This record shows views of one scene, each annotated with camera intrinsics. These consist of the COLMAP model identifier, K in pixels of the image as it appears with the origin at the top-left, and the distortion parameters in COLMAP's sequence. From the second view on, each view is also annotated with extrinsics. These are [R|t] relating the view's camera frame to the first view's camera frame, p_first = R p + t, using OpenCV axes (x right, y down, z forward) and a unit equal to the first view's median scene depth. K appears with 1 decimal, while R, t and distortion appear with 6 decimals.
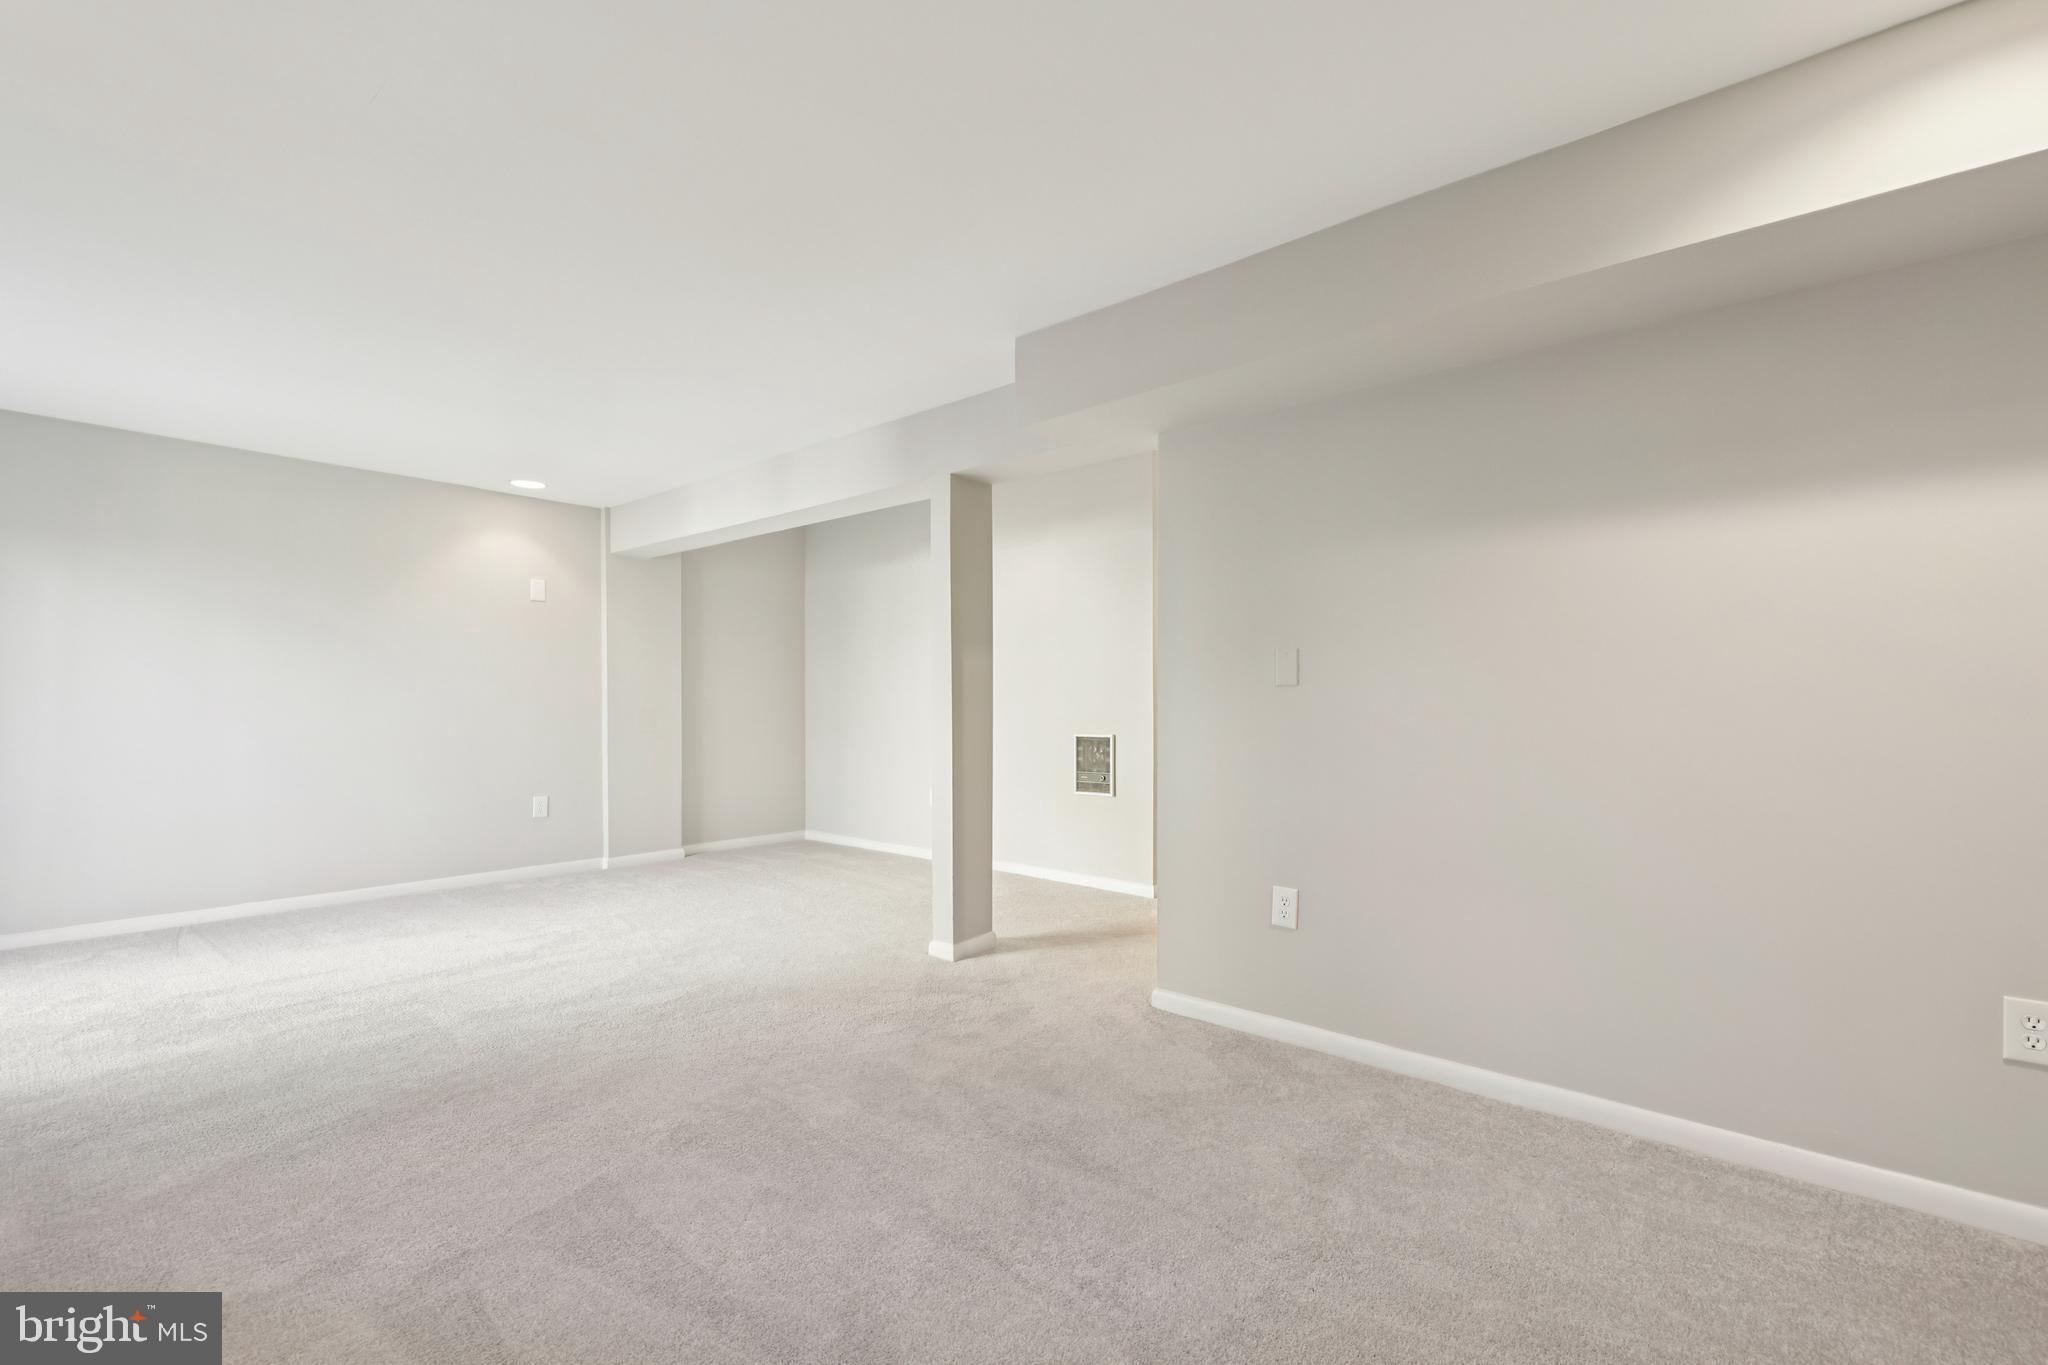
lens RADIAL K [[867.9, 0, 1025.5], [0, 867.9, 699.8], [0, 0, 1]] dist [-0.001327, 0.001245]
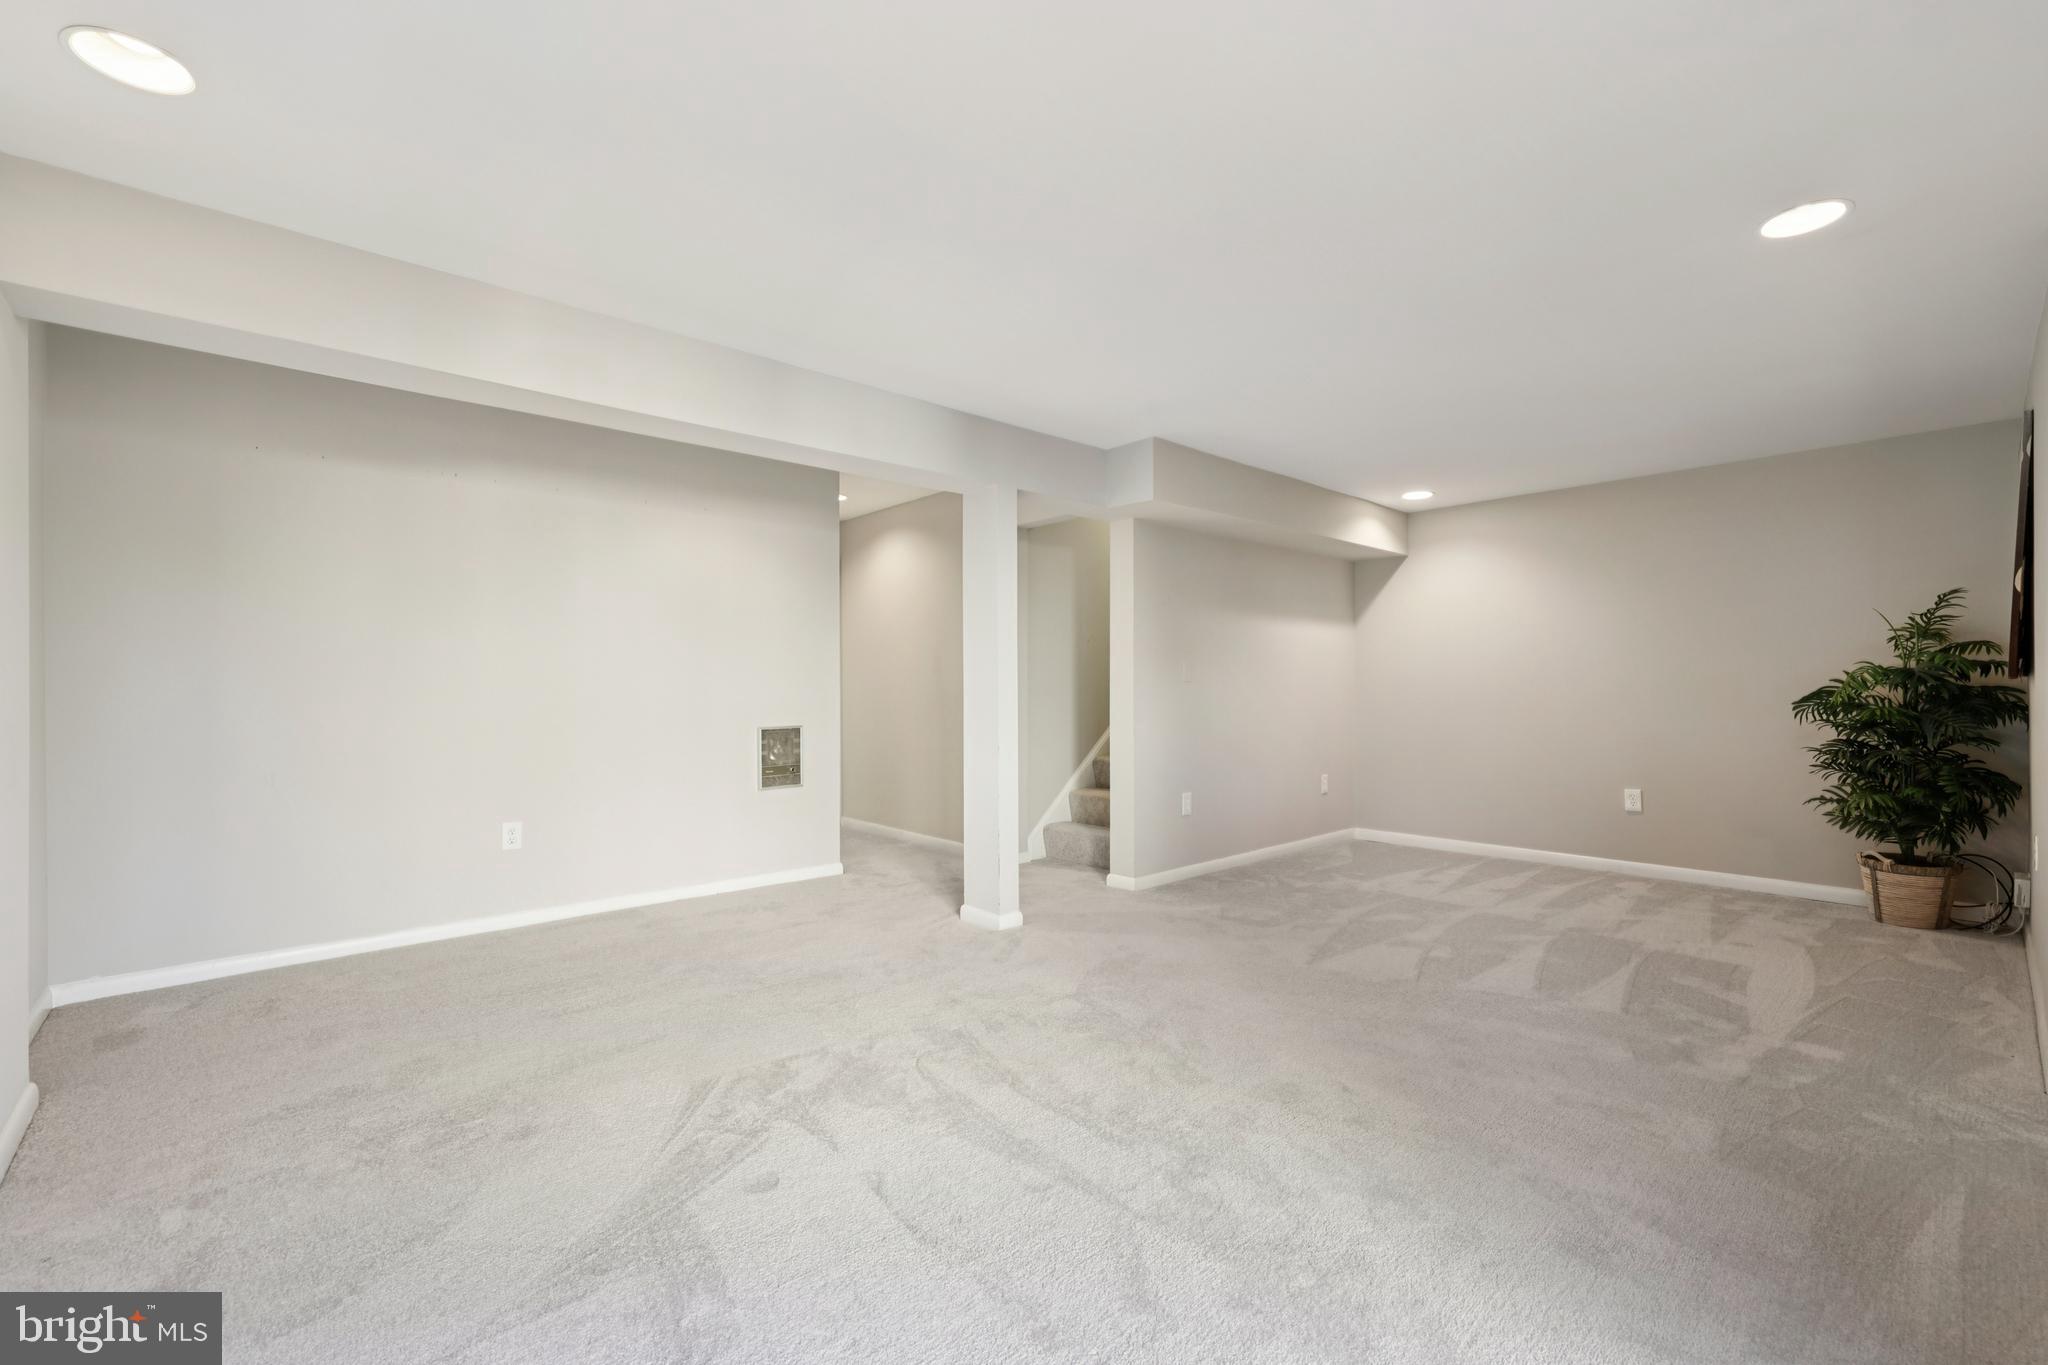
lens RADIAL K [[867.9, 0, 1025.0], [0, 867.9, 672.8], [0, 0, 1]] dist [-0.001327, 0.001245]
pose [[0.132973, 0.006206, 0.991100, -0.879060], [0.004957, 0.999964, -0.006927, -0.011515], [-0.991107, 0.005834, 0.132938, 0.626608]]
